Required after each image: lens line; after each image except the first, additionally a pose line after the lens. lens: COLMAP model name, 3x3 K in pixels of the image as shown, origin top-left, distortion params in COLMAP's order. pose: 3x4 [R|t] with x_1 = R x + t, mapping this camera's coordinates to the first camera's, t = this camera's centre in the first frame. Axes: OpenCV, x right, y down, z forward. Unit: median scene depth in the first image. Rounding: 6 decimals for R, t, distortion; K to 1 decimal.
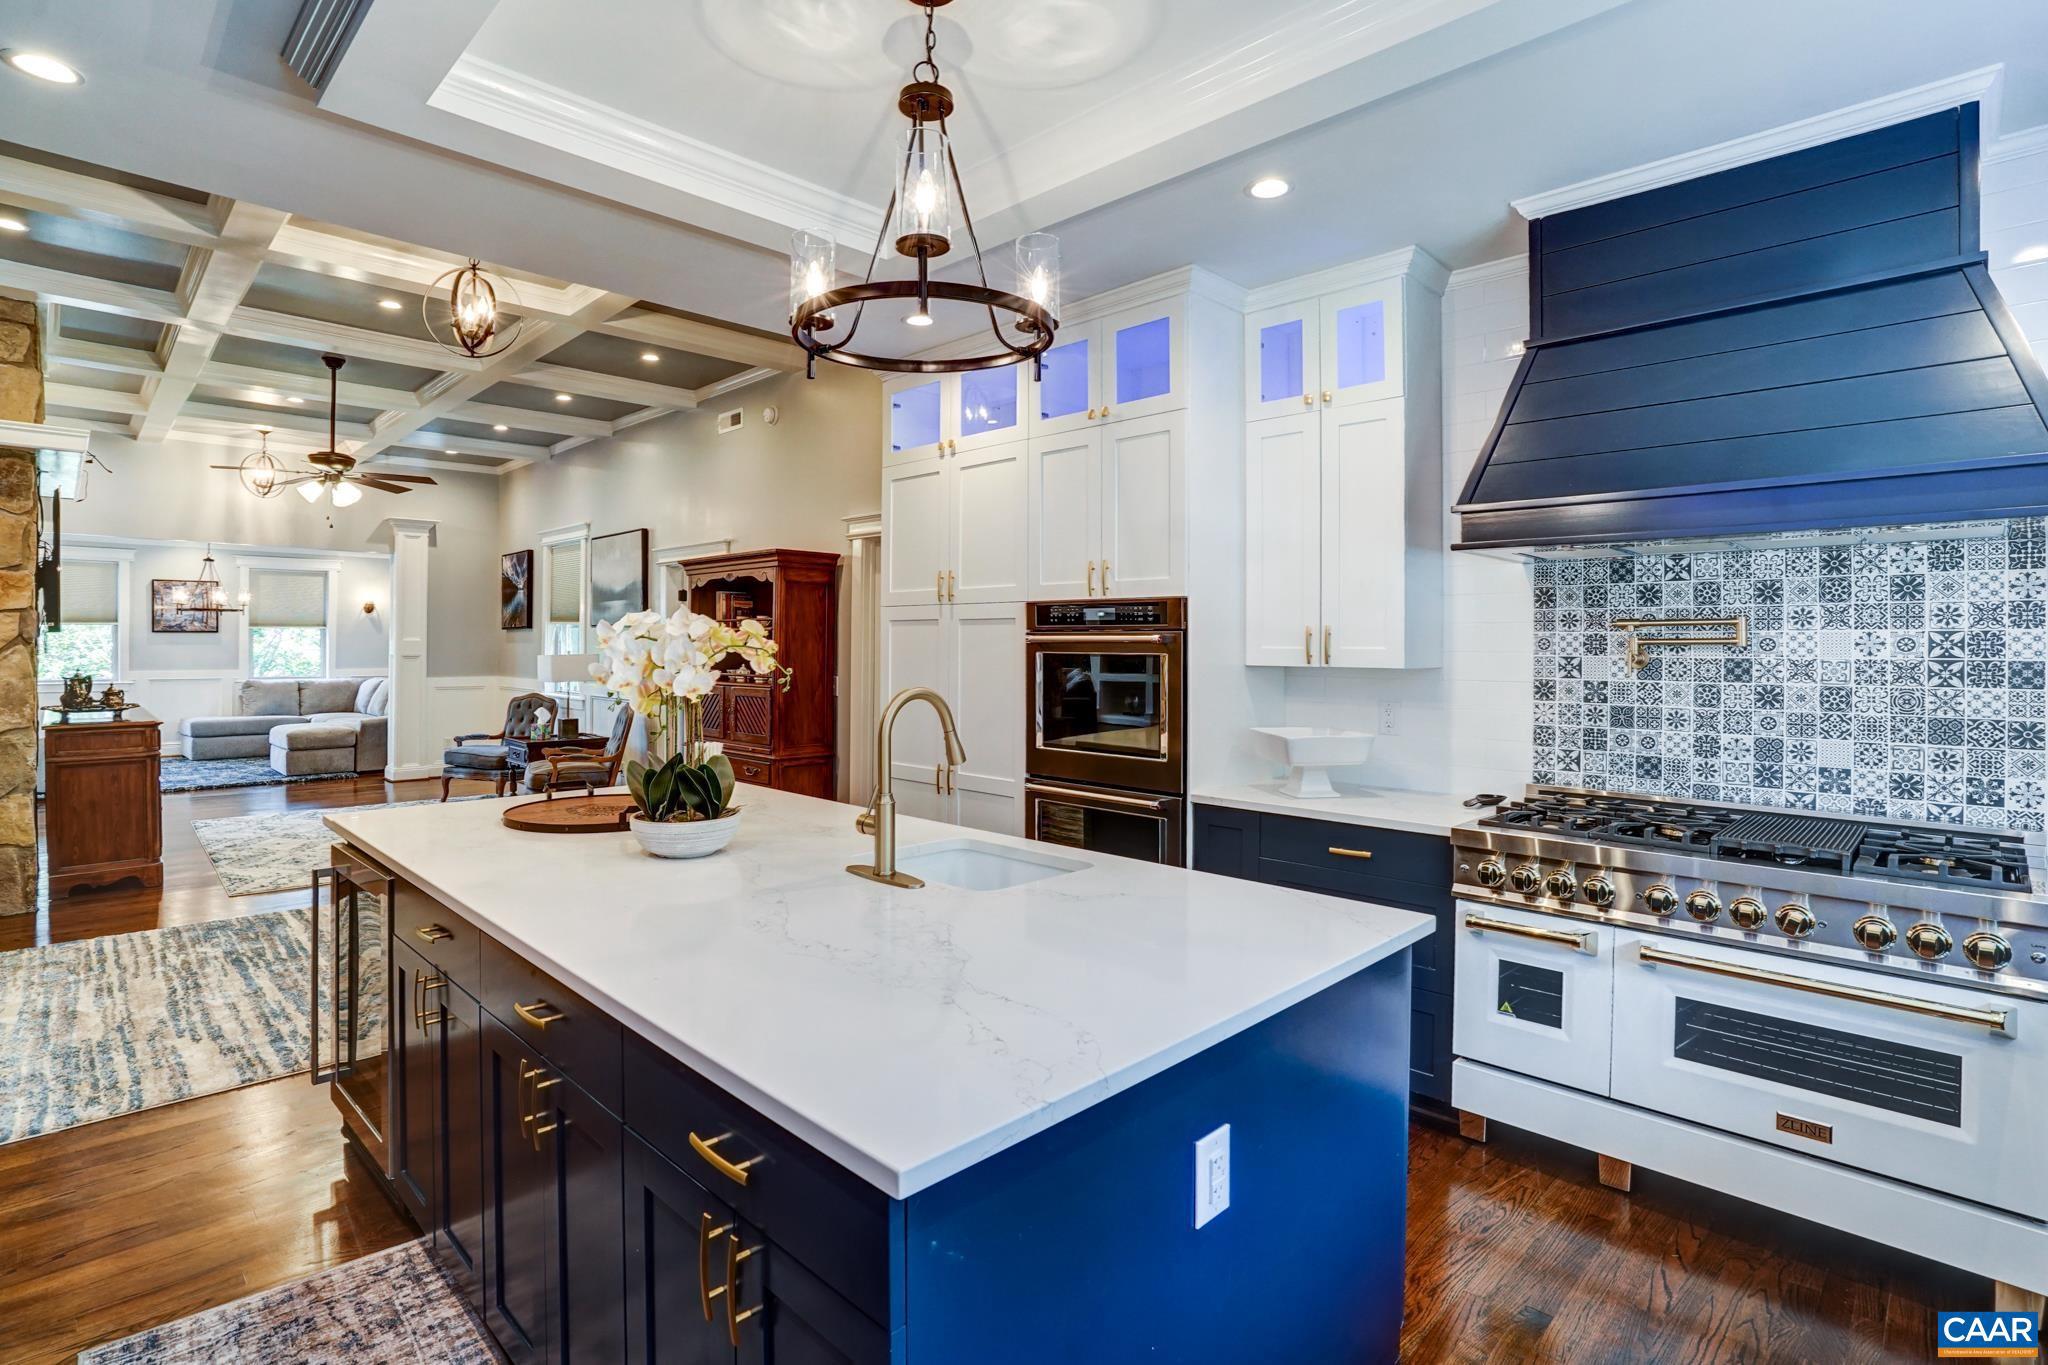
lens RADIAL K [[1003.9, 0, 983.9], [0, 1003.9, 637.9], [0, 0, 1]] dist [-0.033727, 0.006639]
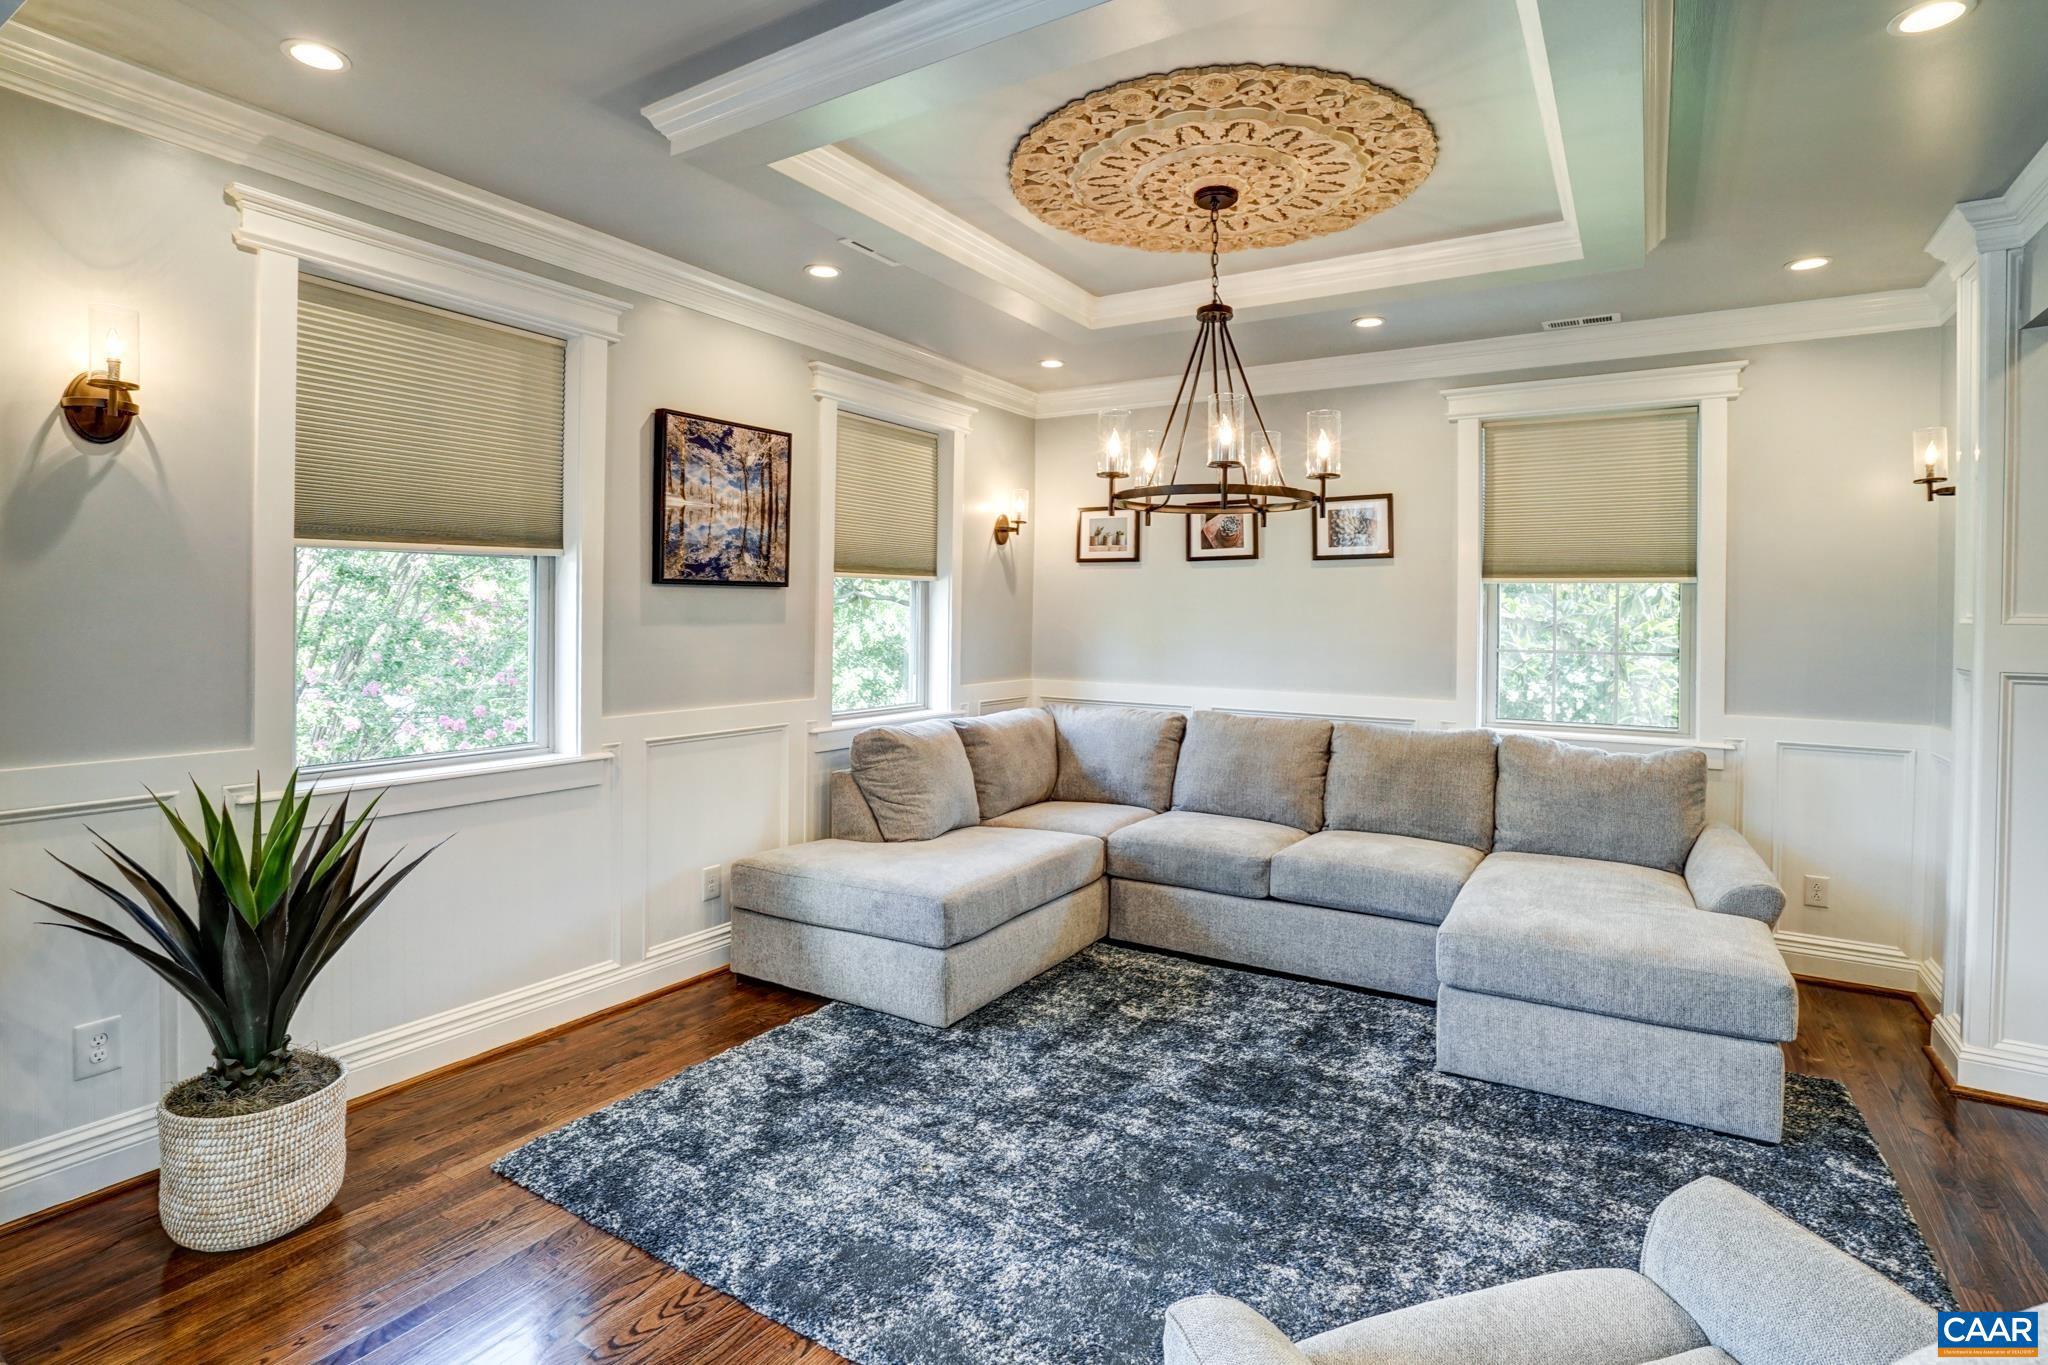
lens RADIAL K [[1038.8, 0, 972.5], [0, 1038.8, 618.7], [0, 0, 1]] dist [-0.028736, 0.000796]
pose [[0.970769, 0.003795, 0.239987, -0.793100], [-0.007503, 0.999866, 0.014538, -0.000211], [-0.239900, -0.015913, 0.970667, 0.636129]]
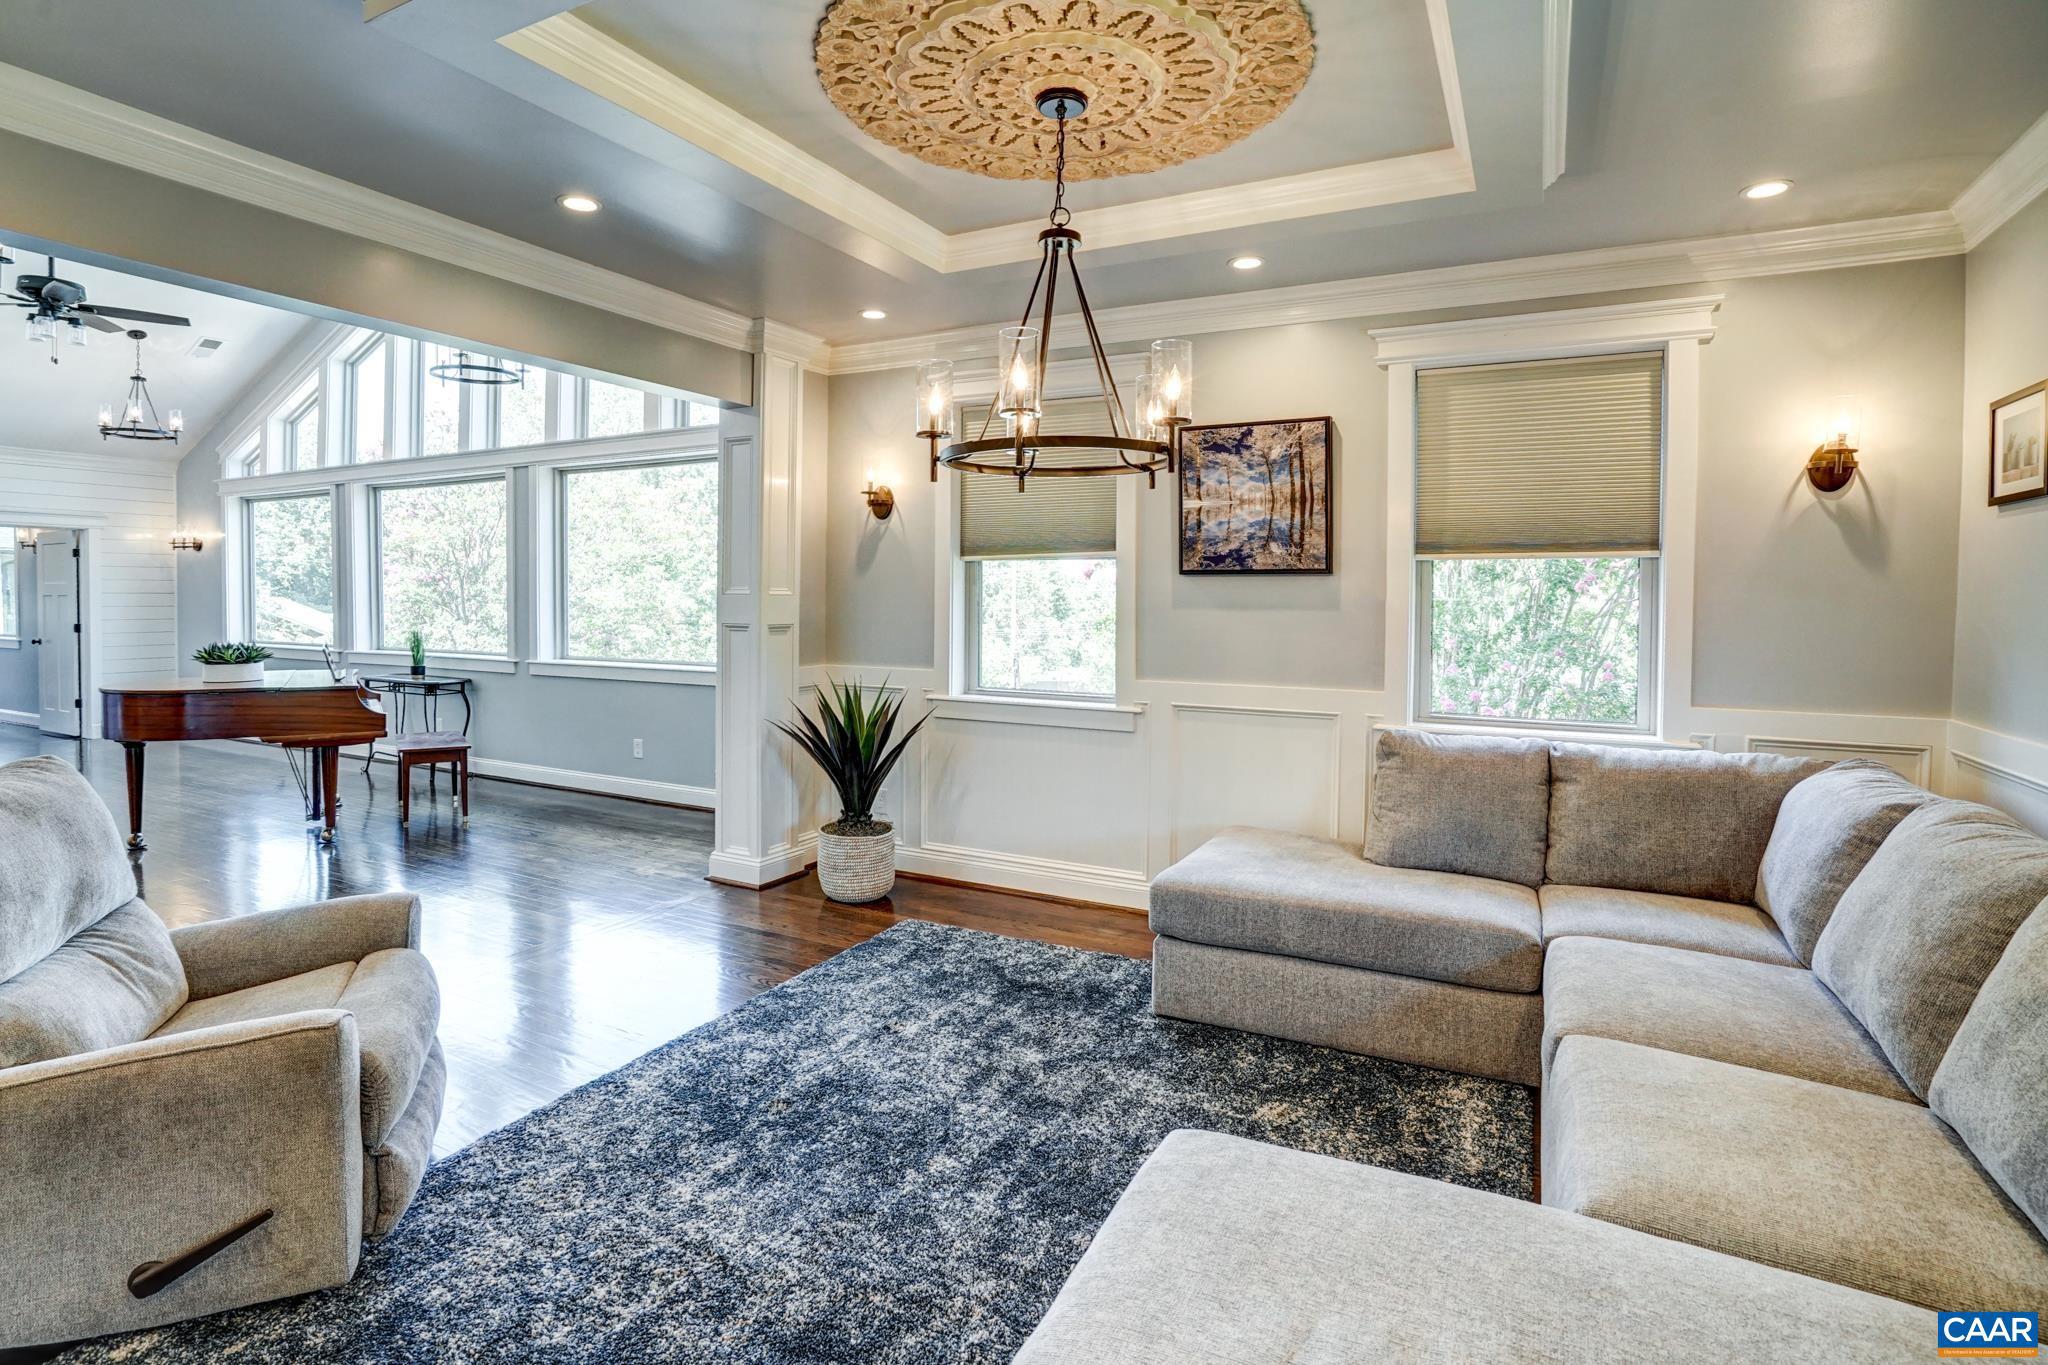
lens RADIAL K [[1003.9, 0, 1038.2], [0, 1003.9, 617.1], [0, 0, 1]] dist [-0.033727, 0.006639]
pose [[0.349152, 0.015267, -0.936942, -0.493667], [-0.003793, 0.999882, 0.014879, 0.004554], [0.937059, -0.001641, 0.349168, 0.785492]]
